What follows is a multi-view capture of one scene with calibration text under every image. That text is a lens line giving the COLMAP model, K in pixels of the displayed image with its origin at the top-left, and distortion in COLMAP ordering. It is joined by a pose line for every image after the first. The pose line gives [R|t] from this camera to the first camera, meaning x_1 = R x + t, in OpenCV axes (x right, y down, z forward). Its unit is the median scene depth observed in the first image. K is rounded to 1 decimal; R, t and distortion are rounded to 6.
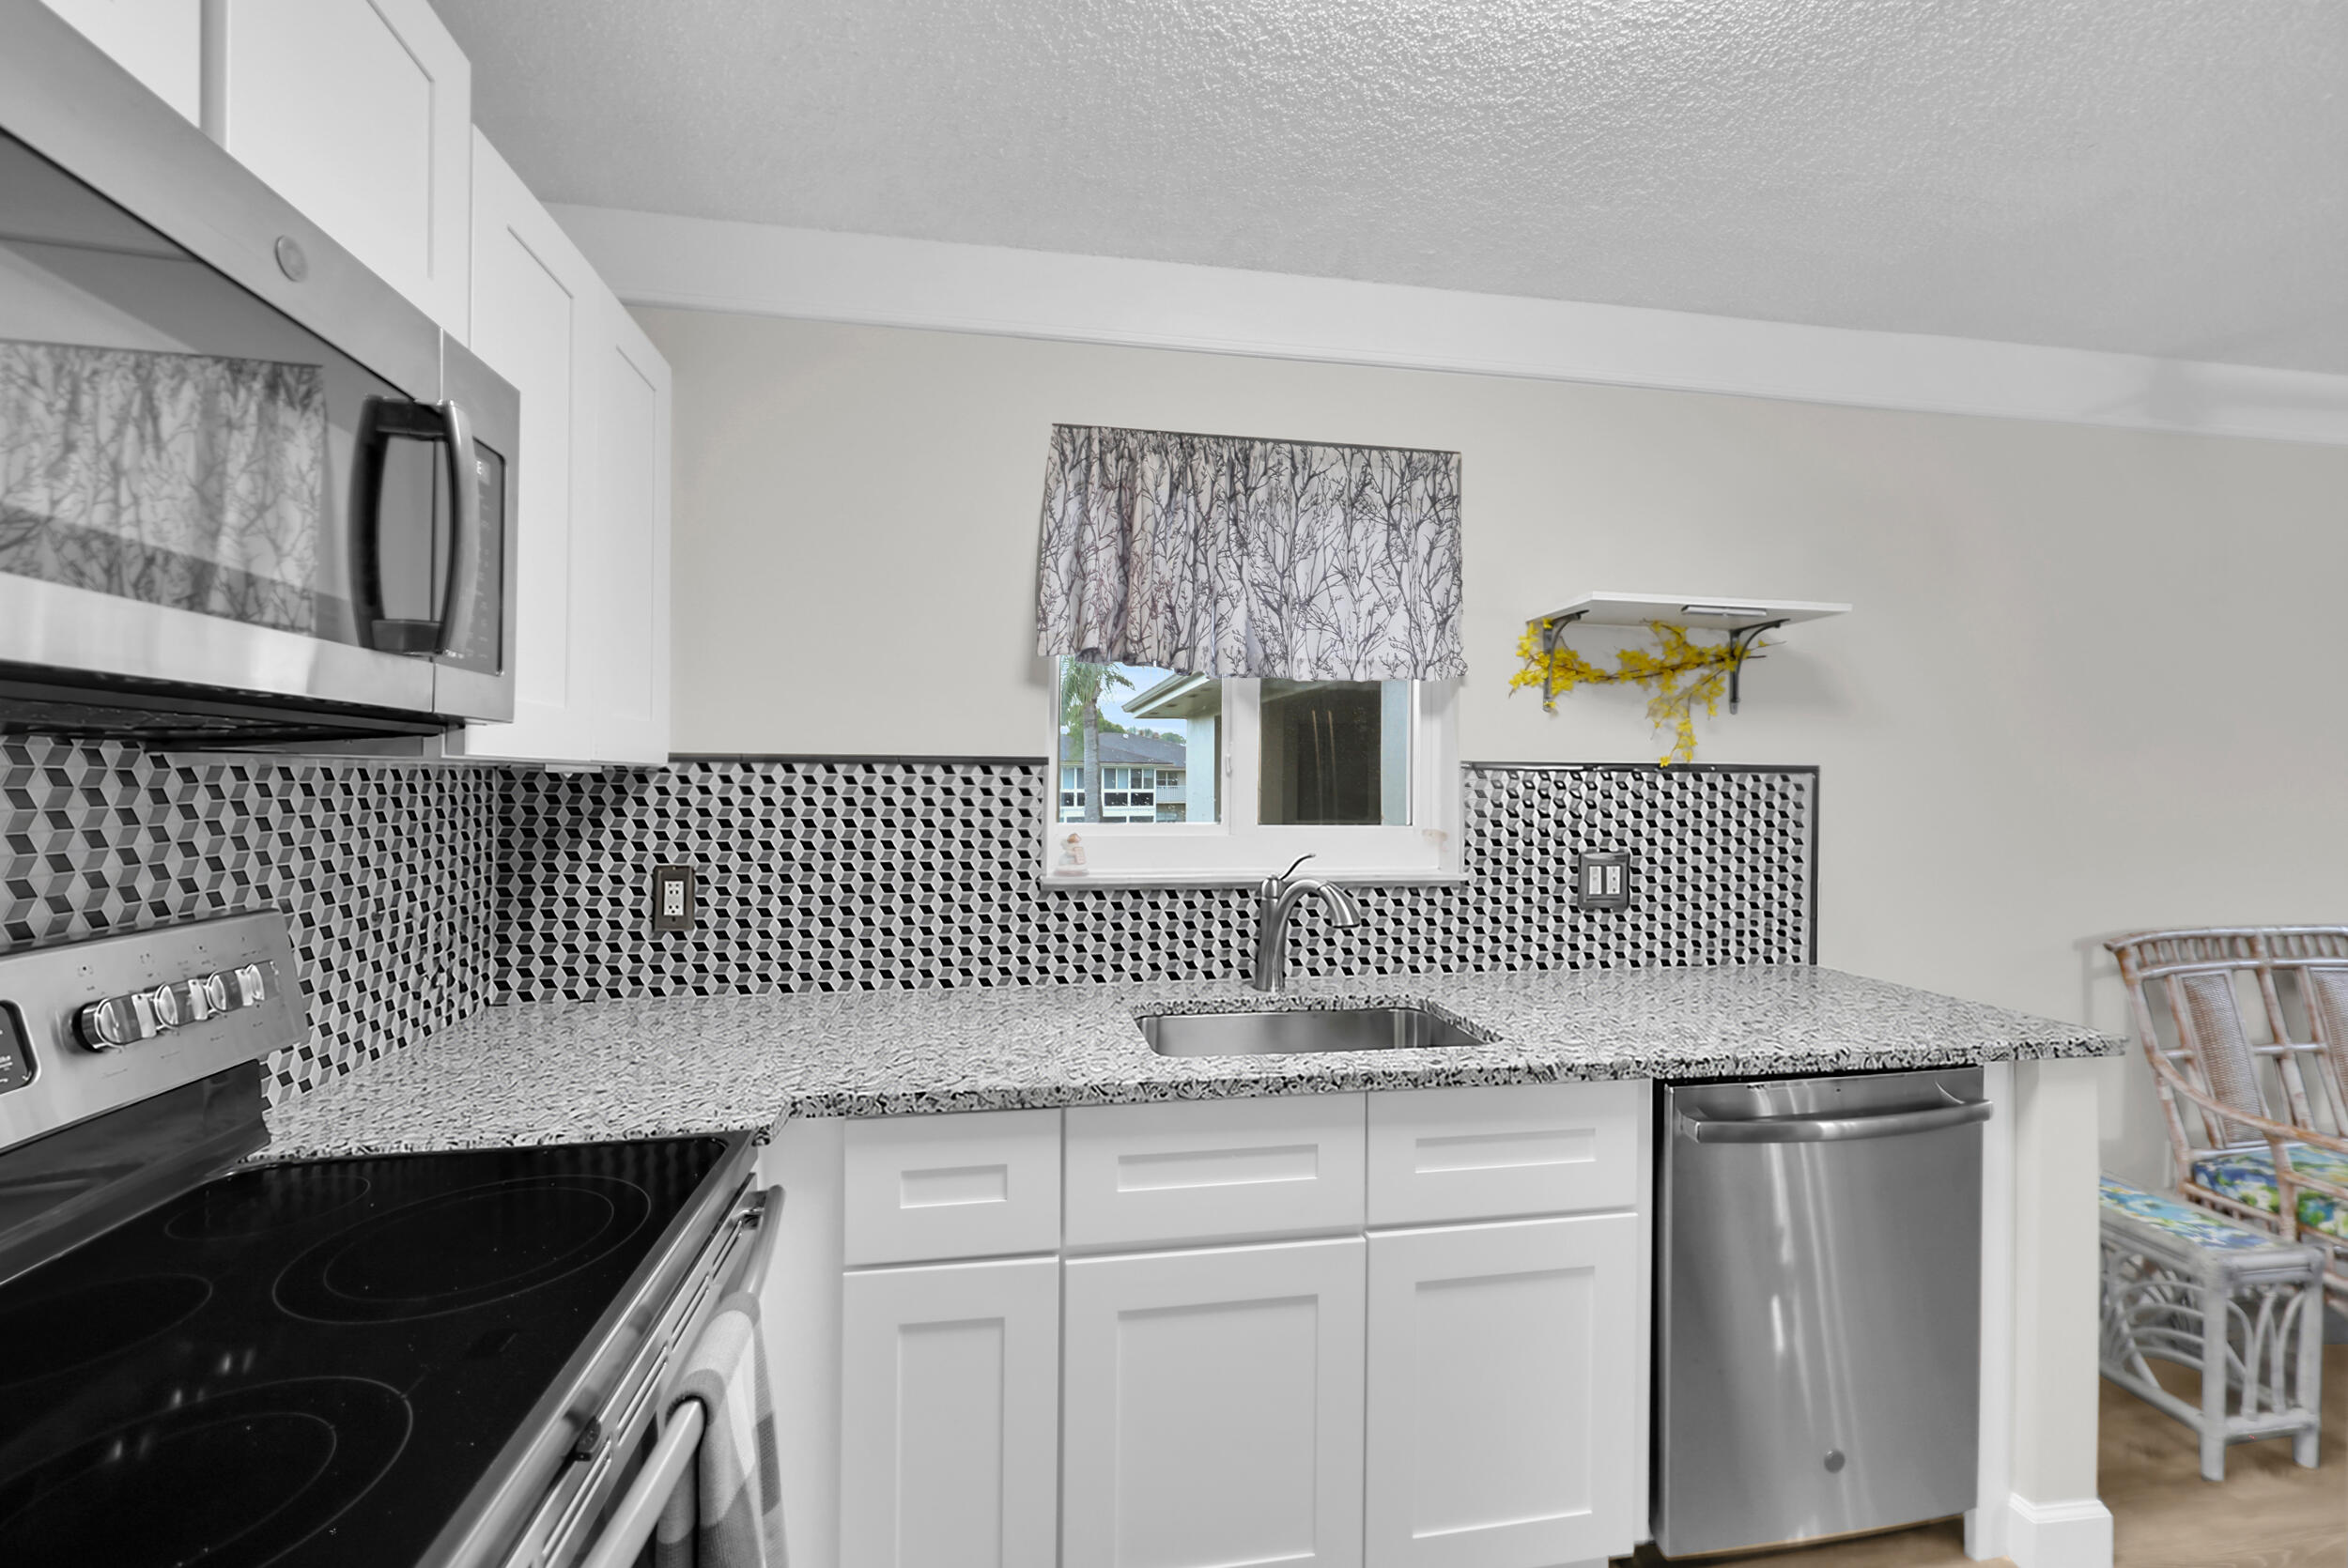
lens RADIAL K [[957.0, 0, 1166.0], [0, 957.0, 775.5], [0, 0, 1]] dist [0.001130, -0.000048]
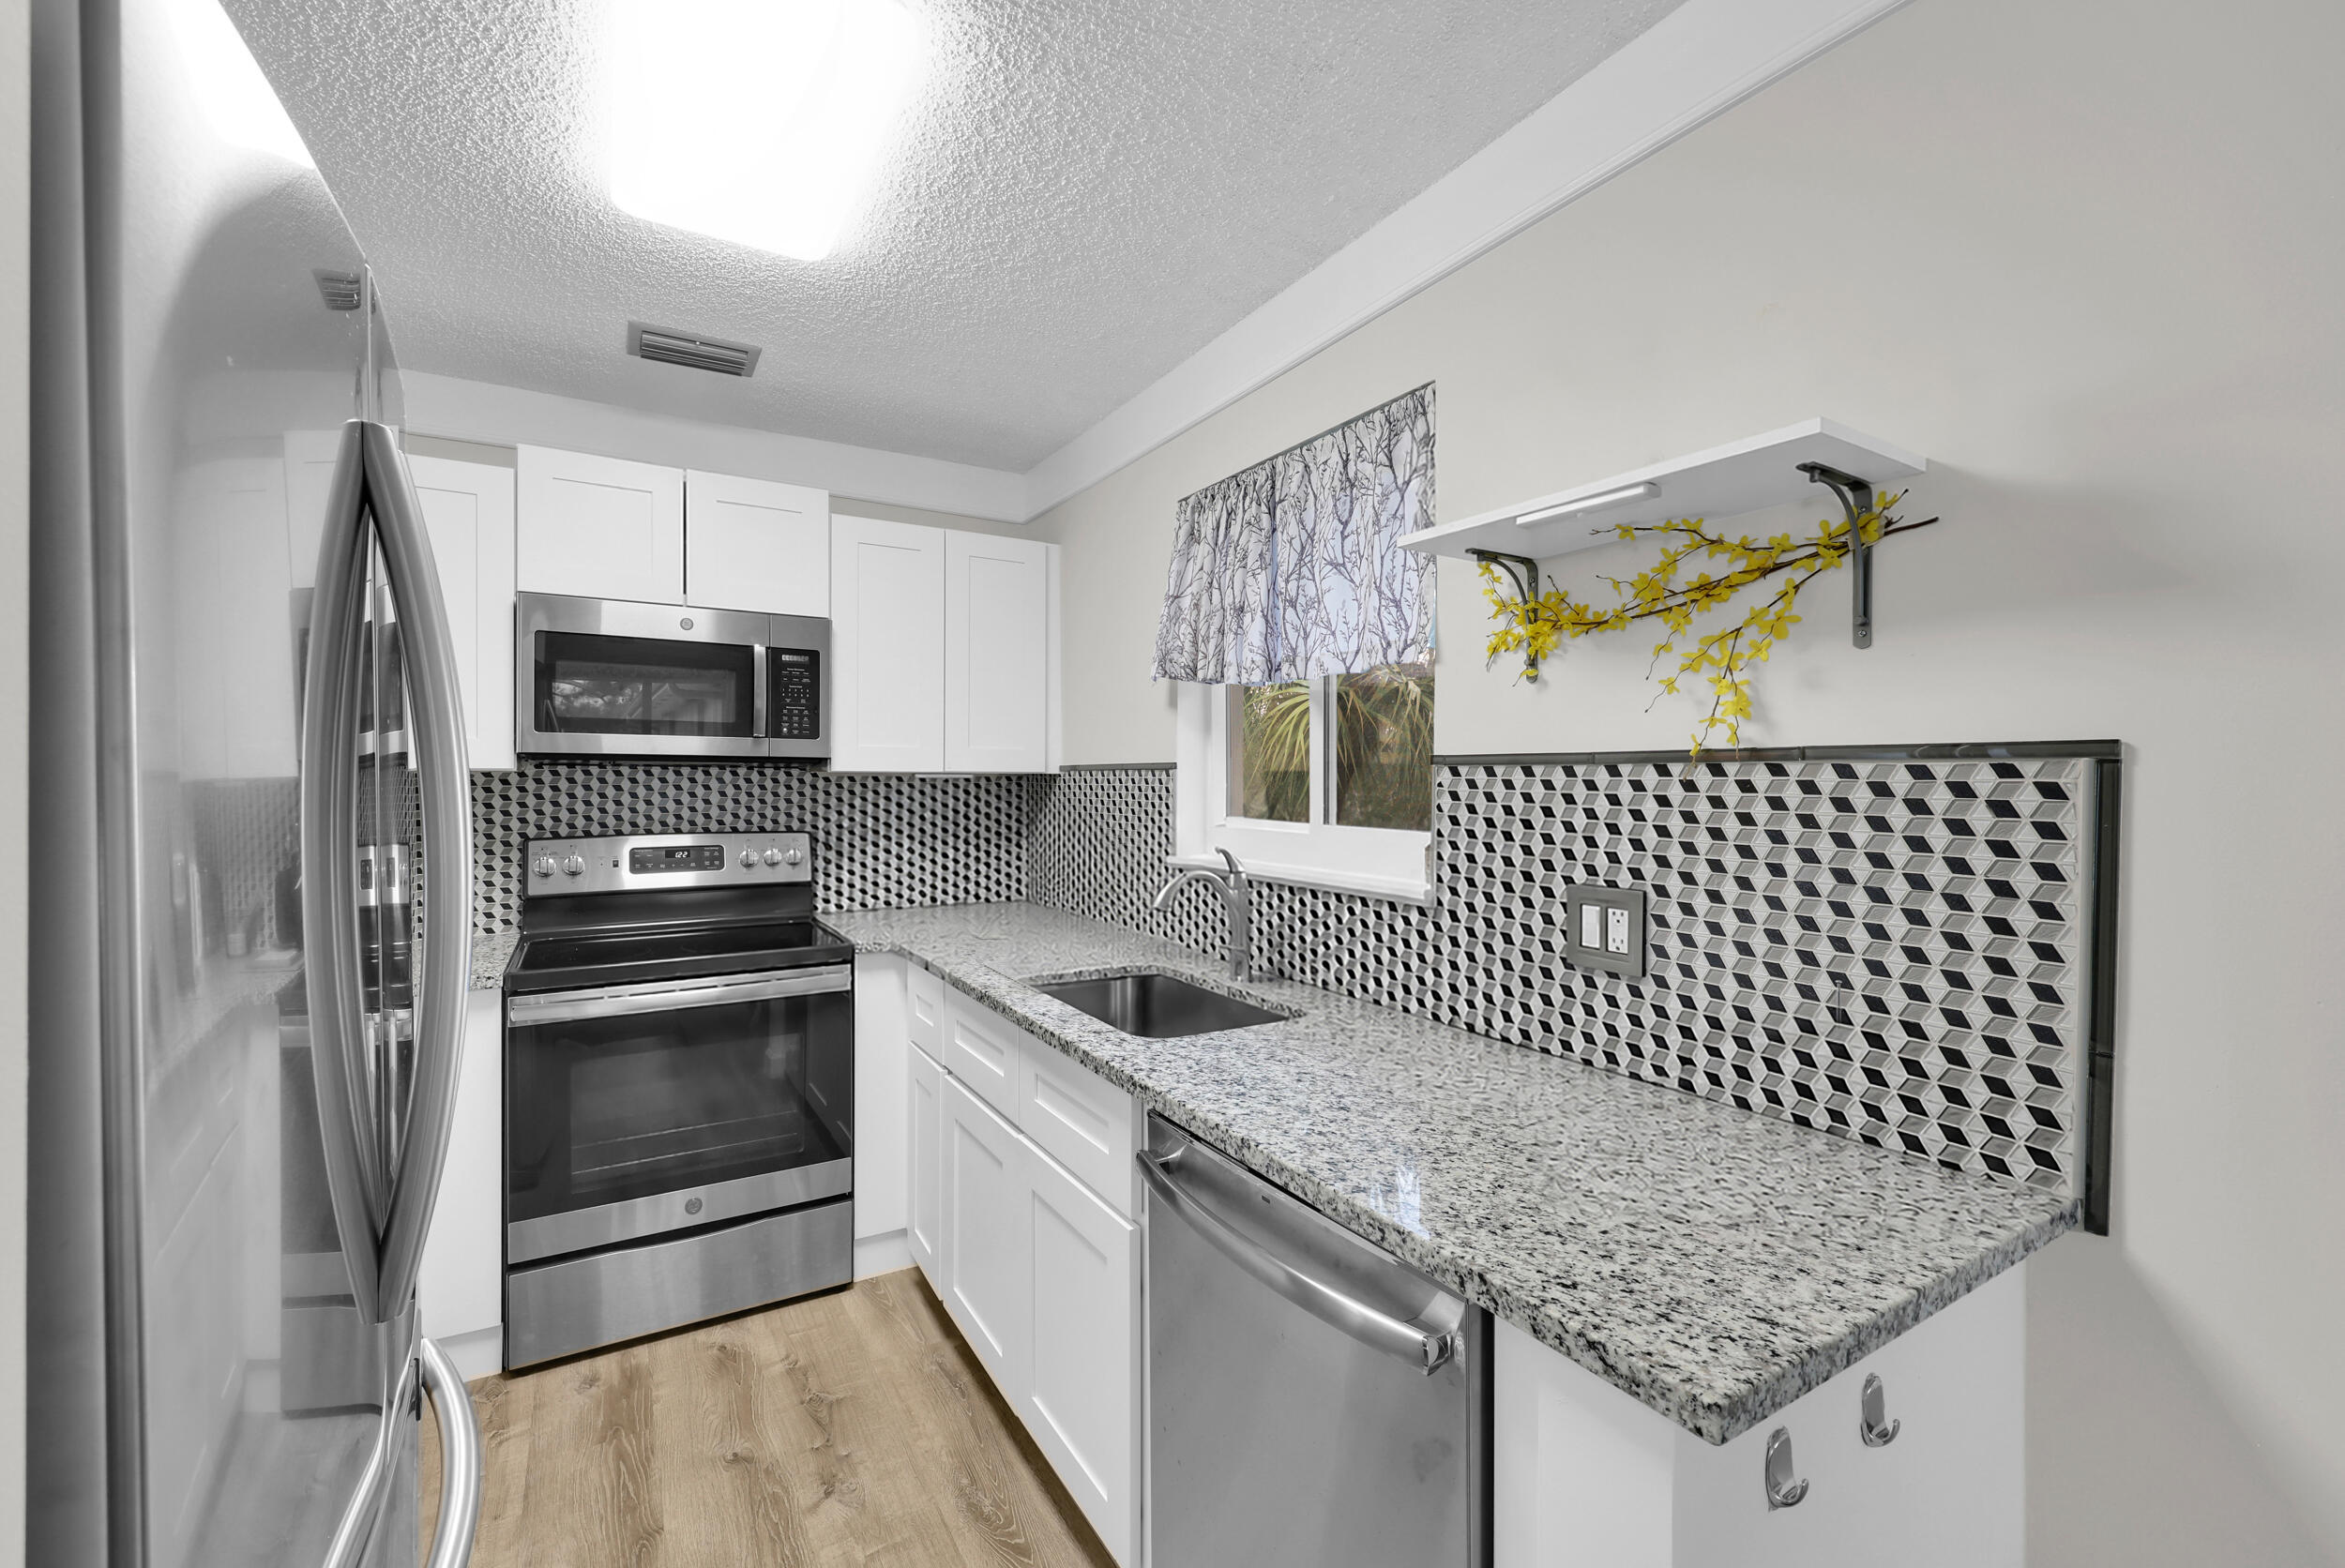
lens RADIAL K [[955.8, 0, 1164.5], [0, 955.8, 775.5], [0, 0, 1]] dist [0.001130, -0.000048]
pose [[0.363857, -0.010264, -0.931398, 0.961962], [0.000647, 0.999942, -0.010767, 0.010541], [0.931454, 0.003315, 0.363843, 0.472757]]
